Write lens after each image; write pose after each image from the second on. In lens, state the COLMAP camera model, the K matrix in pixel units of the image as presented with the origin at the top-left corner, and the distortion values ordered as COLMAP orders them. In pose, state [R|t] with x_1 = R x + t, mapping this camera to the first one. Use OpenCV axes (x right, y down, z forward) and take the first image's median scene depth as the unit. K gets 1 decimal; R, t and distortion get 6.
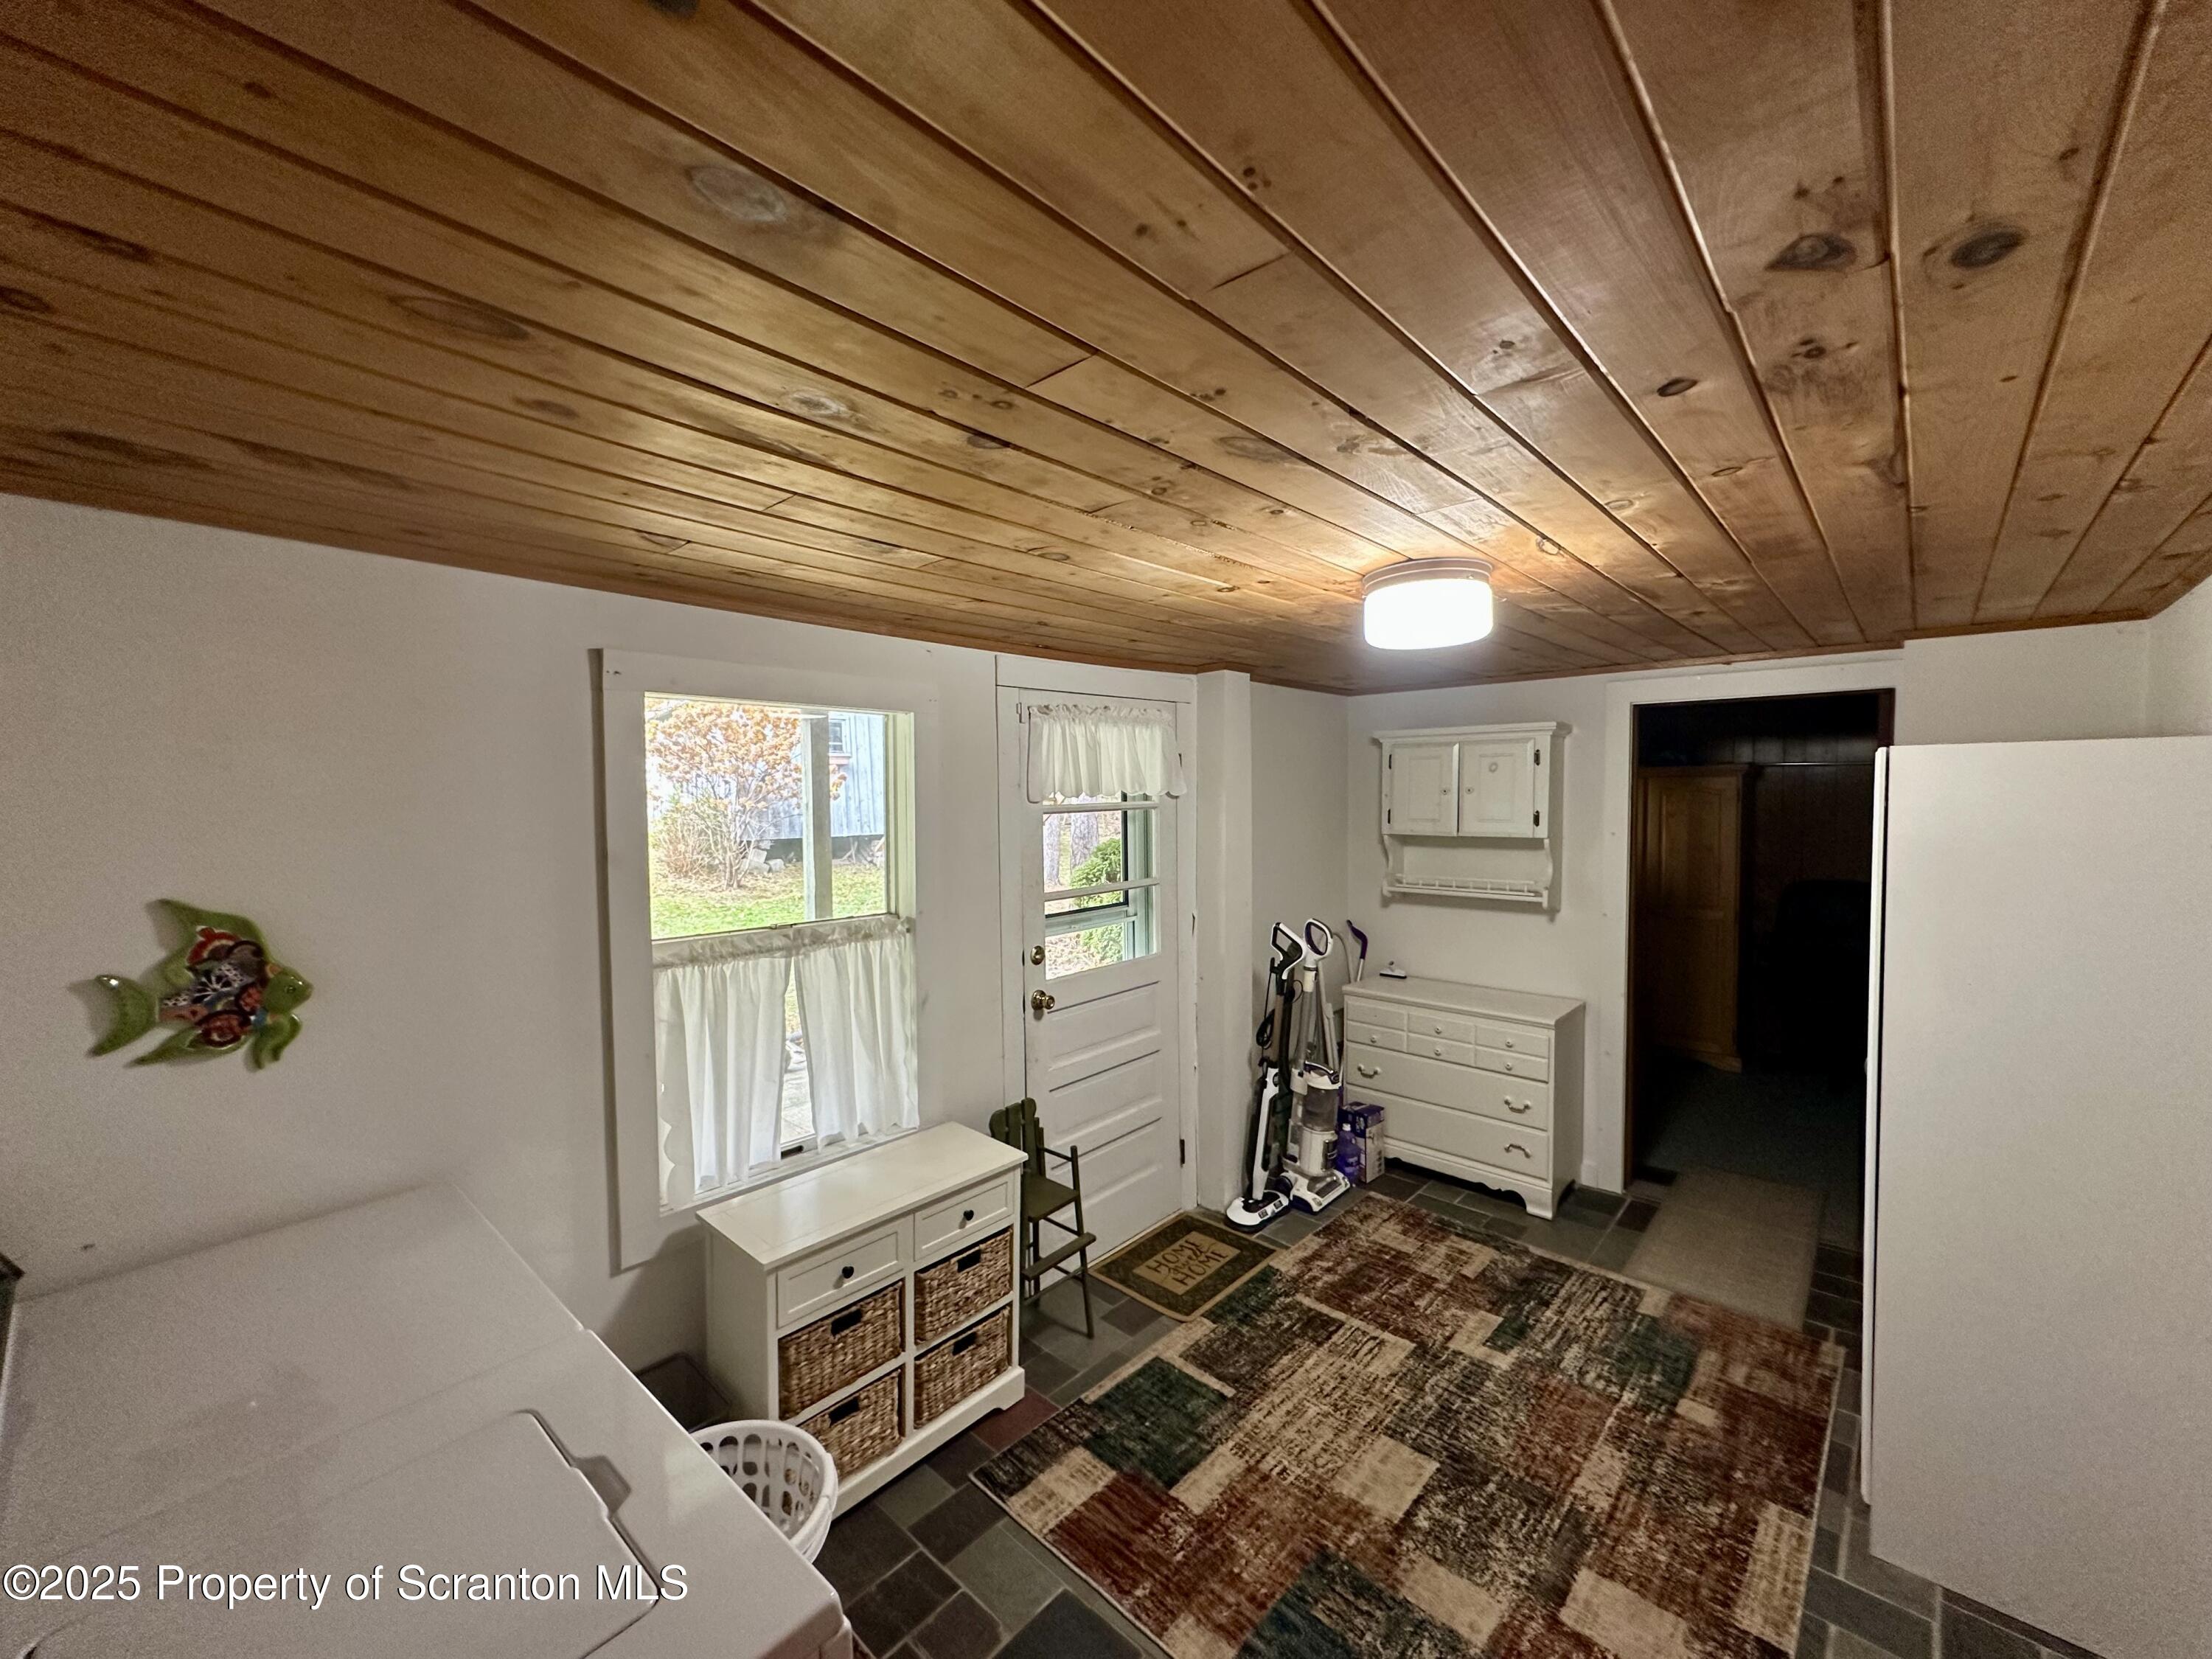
lens RADIAL K [[884.0, 0, 1106.0], [0, 884.0, 829.5], [0, 0, 1]] dist [-0.000852, -0.000353]
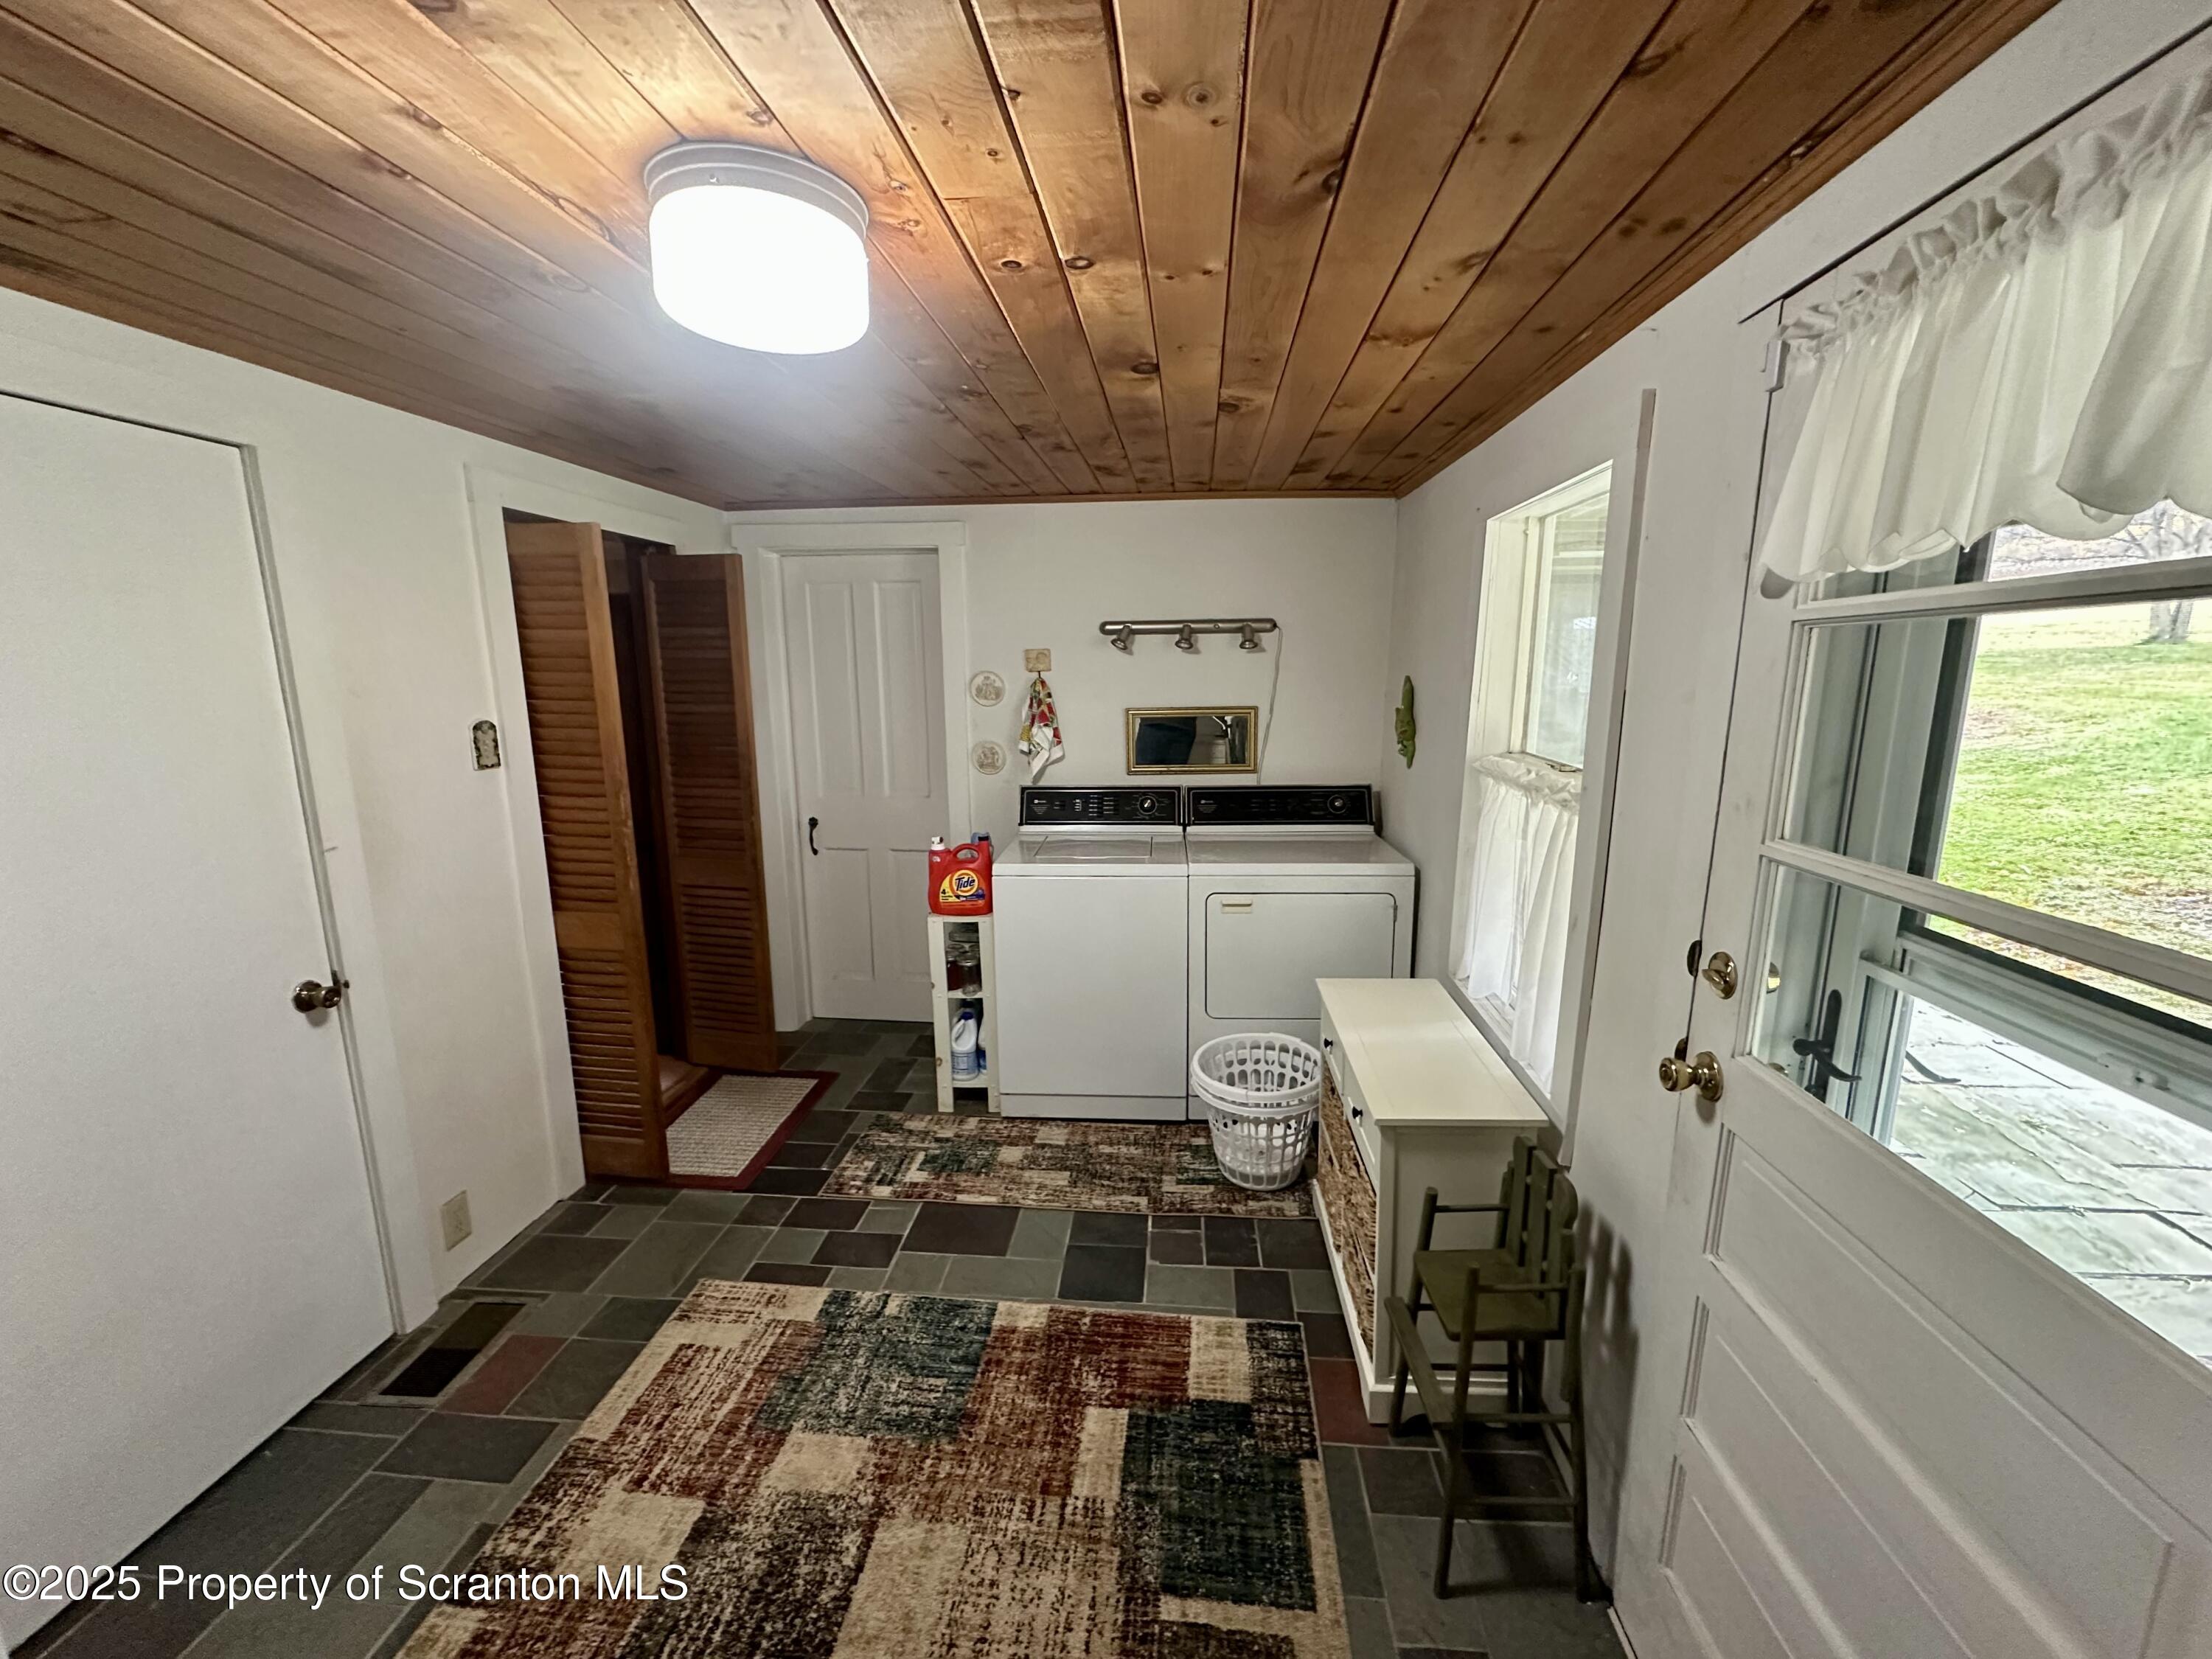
lens RADIAL K [[884.0, 0, 1106.0], [0, 884.0, 829.5], [0, 0, 1]] dist [-0.000852, -0.000353]
pose [[-0.799544, 0.123635, -0.587745, 0.548095], [-0.013872, 0.974521, 0.223865, -0.018237], [0.600448, 0.187143, -0.777458, 1.594019]]
